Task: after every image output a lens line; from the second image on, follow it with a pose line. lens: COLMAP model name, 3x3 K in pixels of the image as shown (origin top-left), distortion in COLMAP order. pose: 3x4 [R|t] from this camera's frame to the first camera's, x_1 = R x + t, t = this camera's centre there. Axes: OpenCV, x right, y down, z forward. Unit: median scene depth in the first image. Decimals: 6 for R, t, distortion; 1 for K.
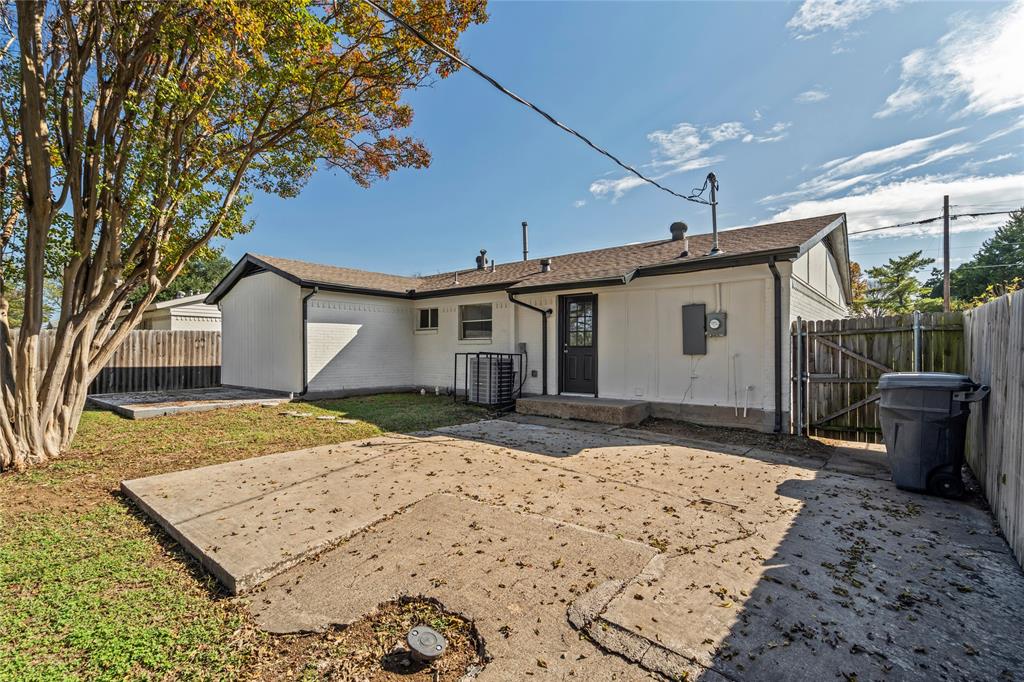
lens RADIAL K [[462.7, 0, 512.3], [0, 462.7, 345.1], [0, 0, 1]] dist [0.000113, -0.000168]
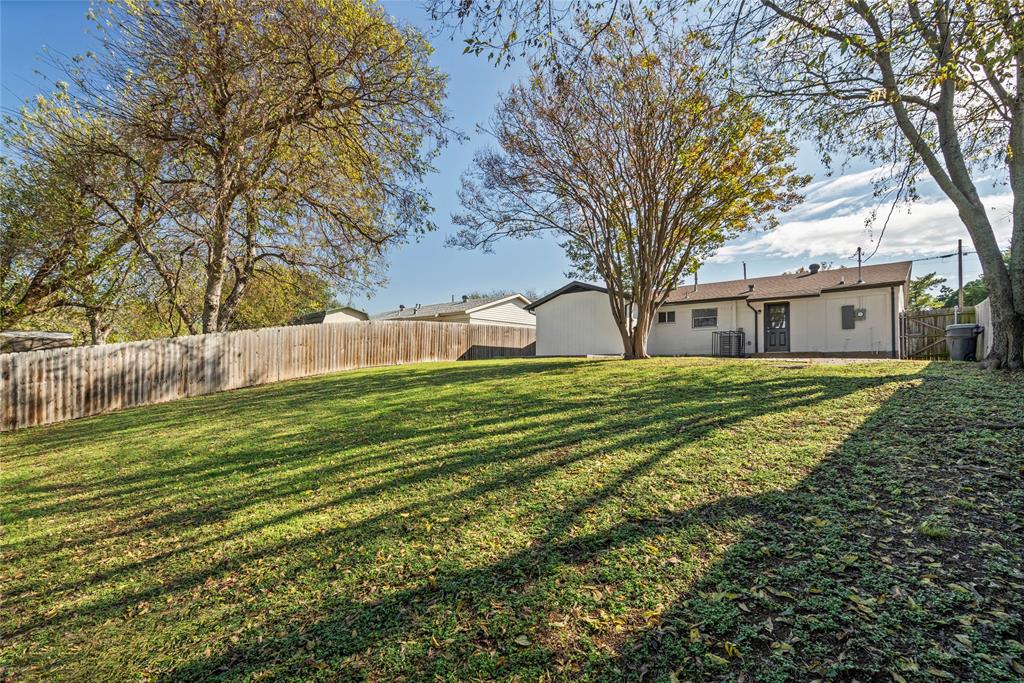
lens RADIAL K [[462.7, 0, 497.9], [0, 462.7, 357.7], [0, 0, 1]] dist [0.000113, -0.000168]
pose [[0.999765, -0.000307, -0.021654, -1.211221], [0.000049, 0.999929, -0.011916, 0.182648], [0.021656, 0.011913, 0.999695, -1.215927]]
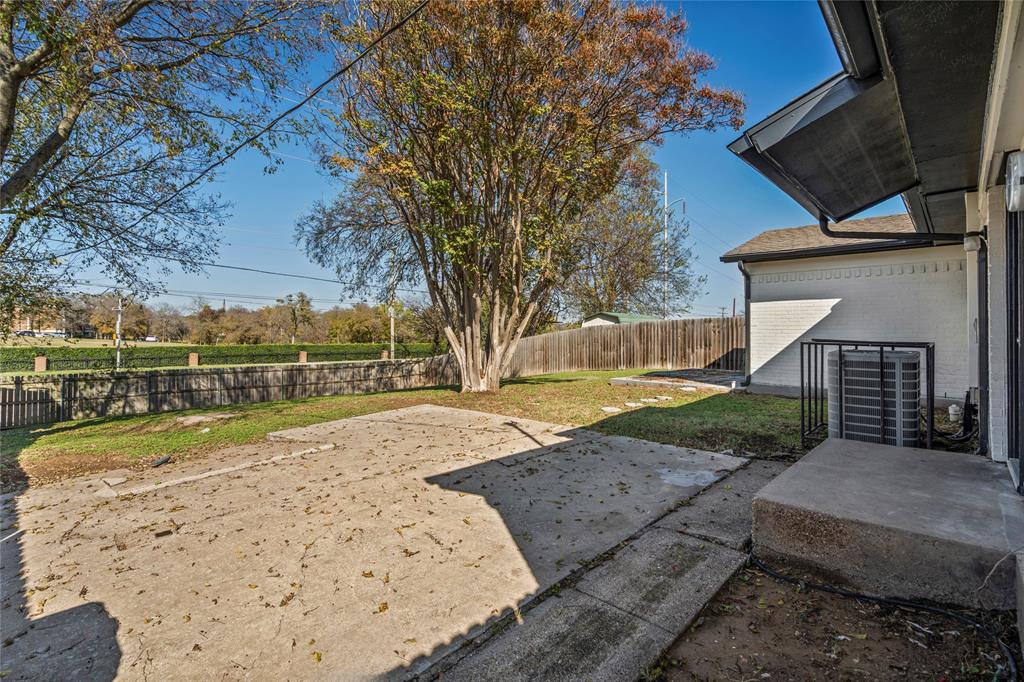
lens RADIAL K [[462.7, 0, 512.3], [0, 462.7, 334.6], [0, 0, 1]] dist [0.000113, -0.000168]
pose [[-0.034090, 0.005258, -0.999405, 0.489800], [0.009104, 0.999946, 0.004950, 0.003623], [0.999377, -0.008930, -0.034136, 0.674183]]
